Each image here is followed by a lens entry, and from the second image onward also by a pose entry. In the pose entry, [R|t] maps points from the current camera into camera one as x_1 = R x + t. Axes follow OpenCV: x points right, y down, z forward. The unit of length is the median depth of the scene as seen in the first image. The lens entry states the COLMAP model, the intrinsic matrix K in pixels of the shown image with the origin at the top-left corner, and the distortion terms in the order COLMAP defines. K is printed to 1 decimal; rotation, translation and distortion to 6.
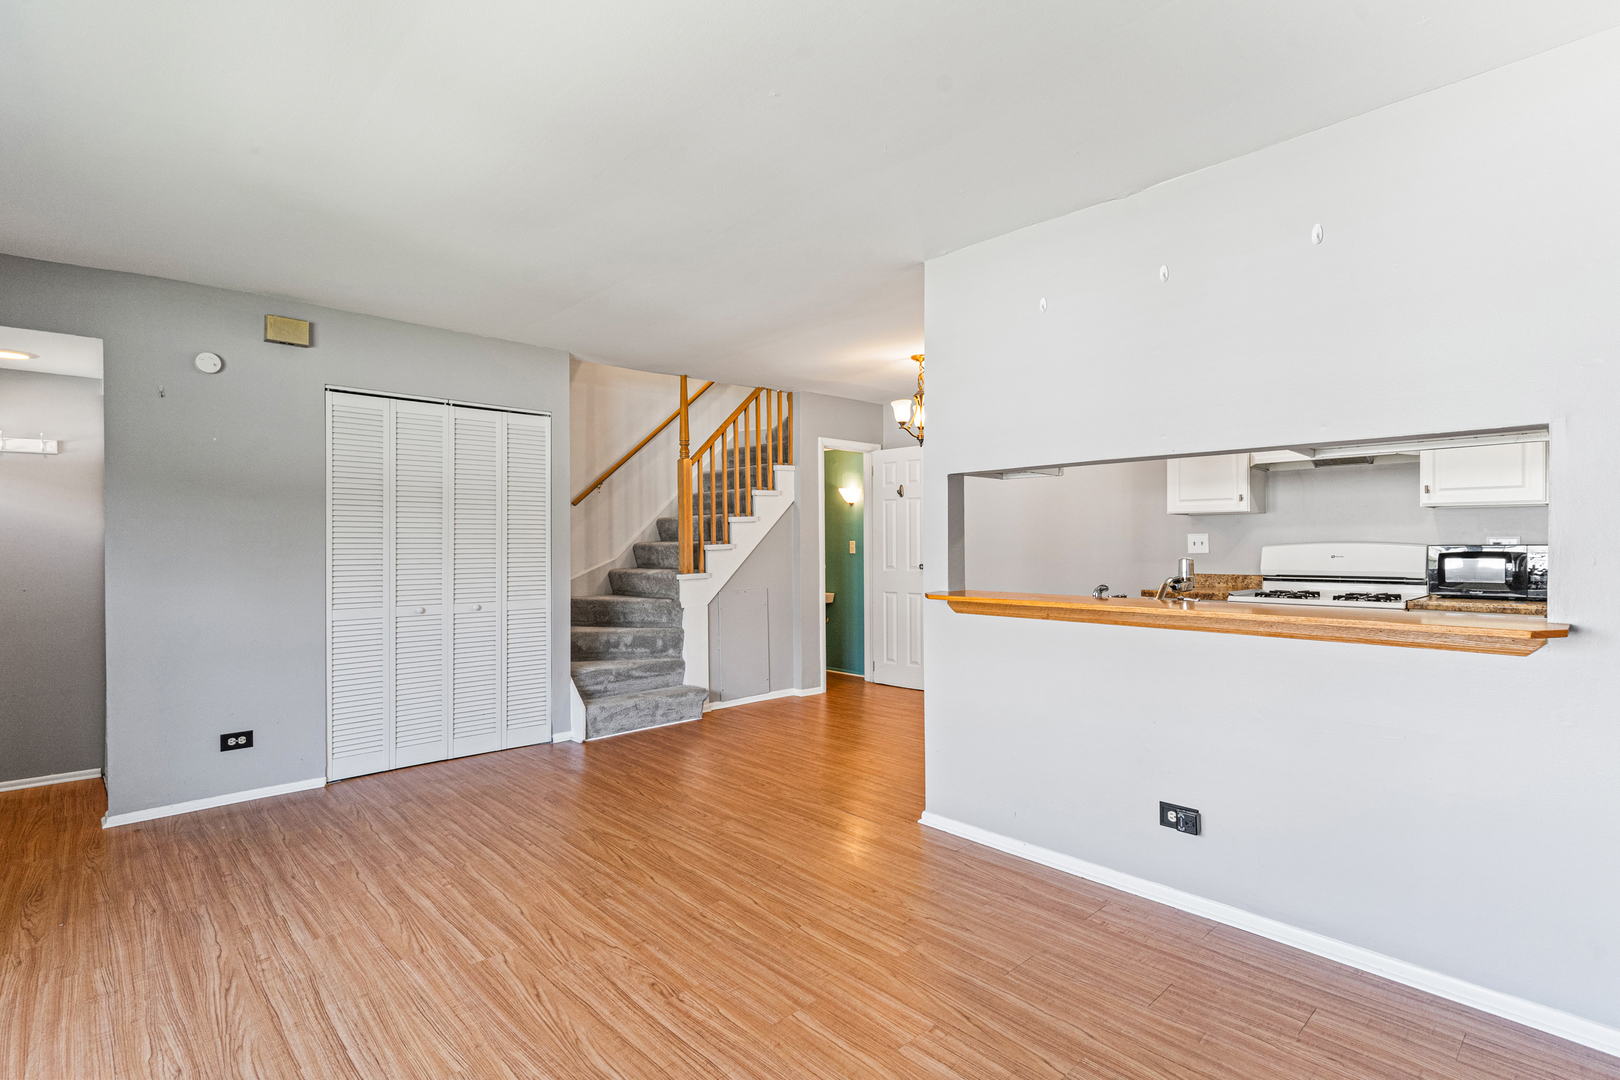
lens RADIAL K [[771.3, 0, 805.1], [0, 771.3, 544.0], [0, 0, 1]] dist [0.002350, 0.000271]
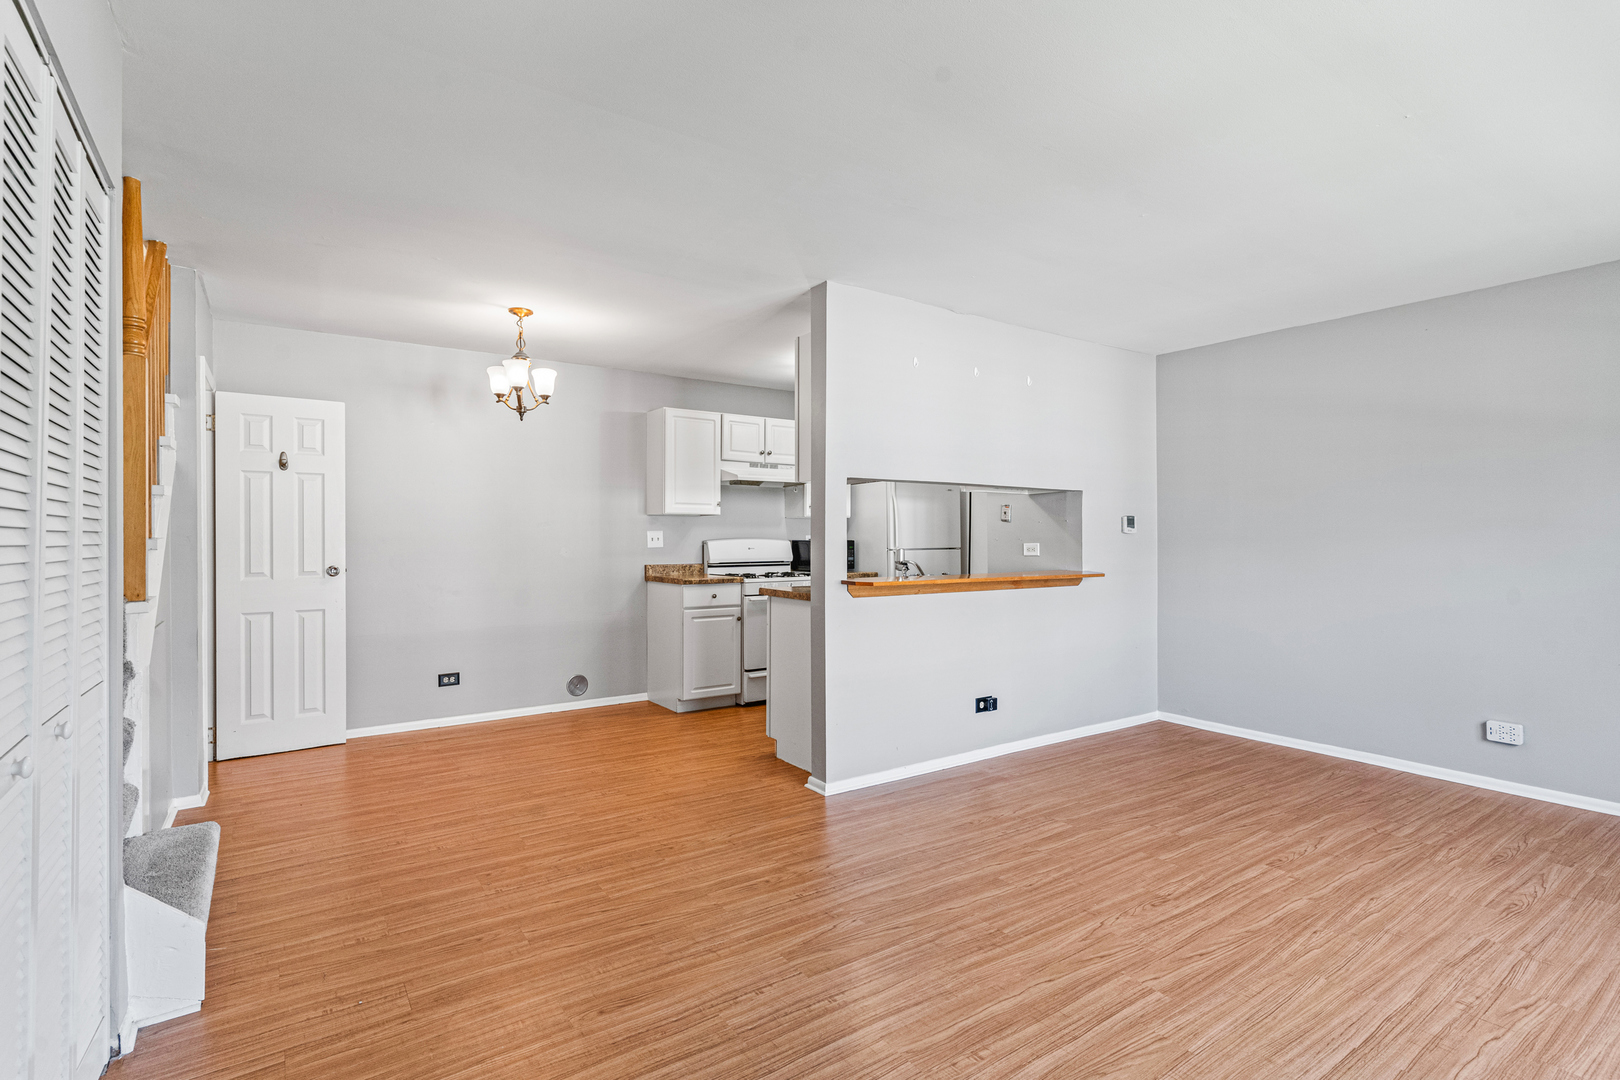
lens RADIAL K [[784.8, 0, 810.0], [0, 784.8, 540.0], [0, 0, 1]] dist [0.003118, -0.000129]
pose [[0.141392, 0.003239, 0.989948, -1.082533], [-0.000959, 0.999995, -0.003135, 0.006705], [-0.989953, -0.000506, 0.141395, 0.992064]]
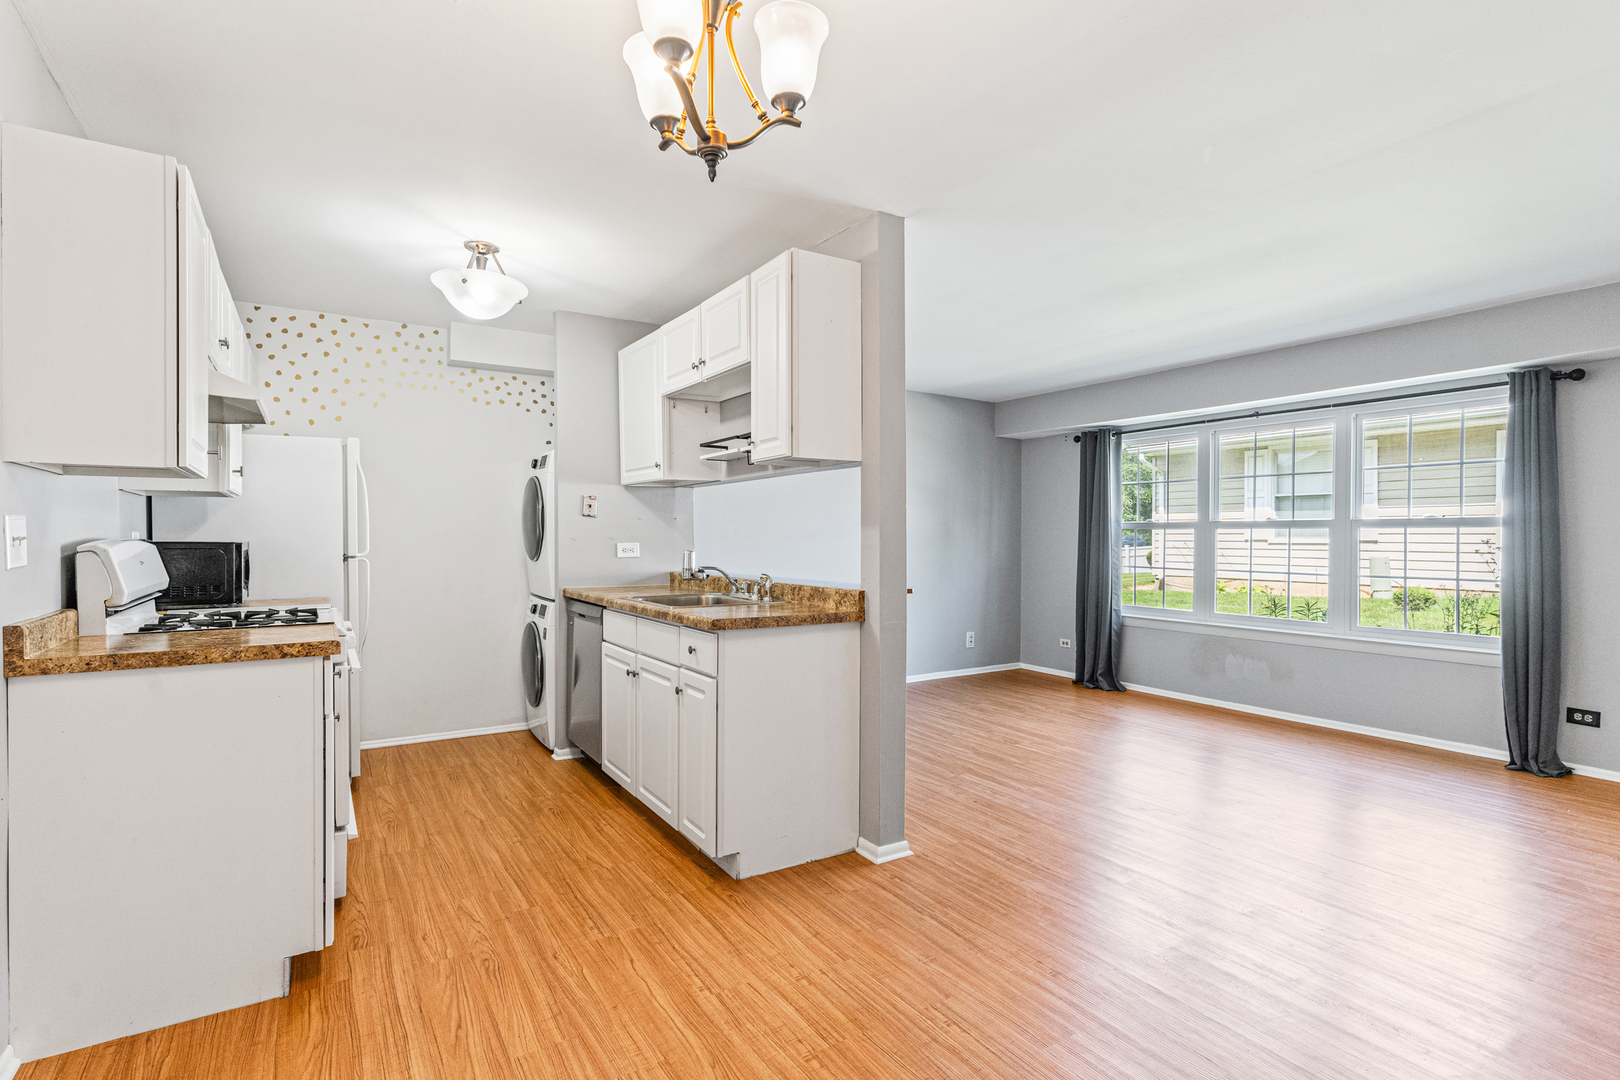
lens RADIAL K [[771.3, 0, 805.1], [0, 771.3, 544.0], [0, 0, 1]] dist [0.002350, 0.000271]
pose [[-0.982232, 0.002200, 0.187658, 0.116573], [0.004020, 0.999948, 0.009320, -0.002816], [-0.187628, 0.009909, -0.982190, 2.158730]]
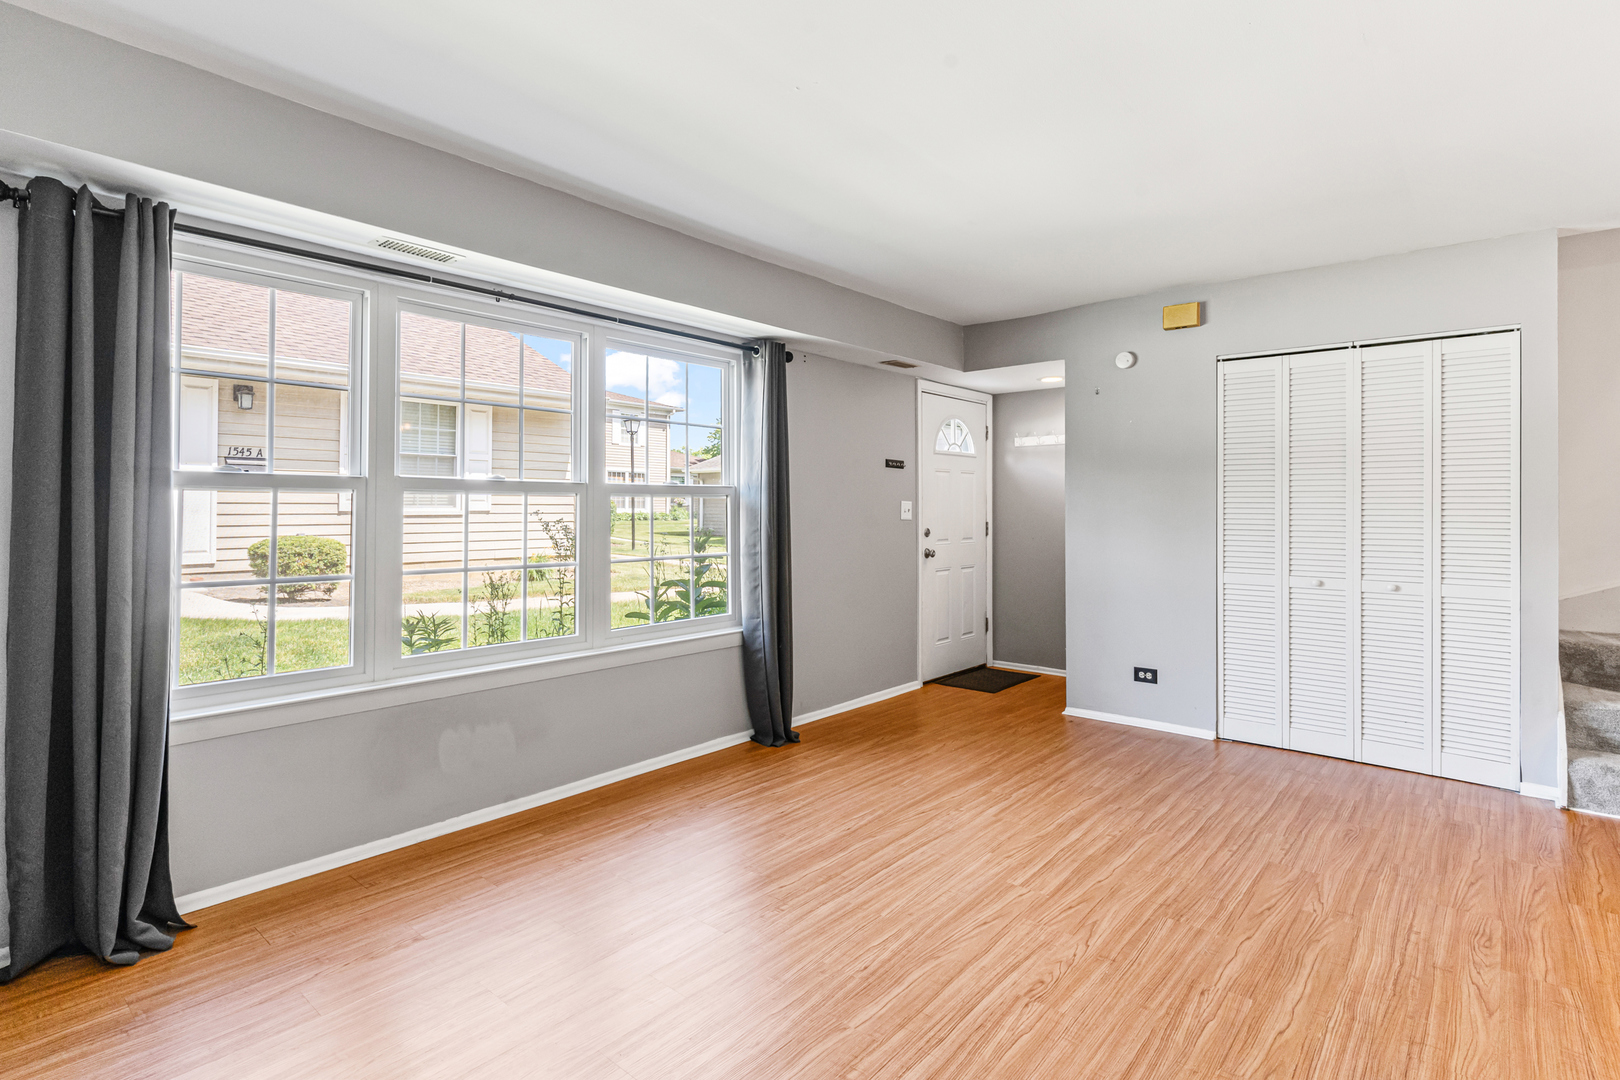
lens RADIAL K [[803.1, 0, 802.2], [0, 803.1, 500.7], [0, 0, 1]] dist [0.001359, 0.000279]
pose [[0.104920, -0.003923, -0.994473, 0.544421], [-0.003667, 0.999984, -0.004332, -0.005410], [0.994474, 0.004101, 0.104904, 0.444277]]
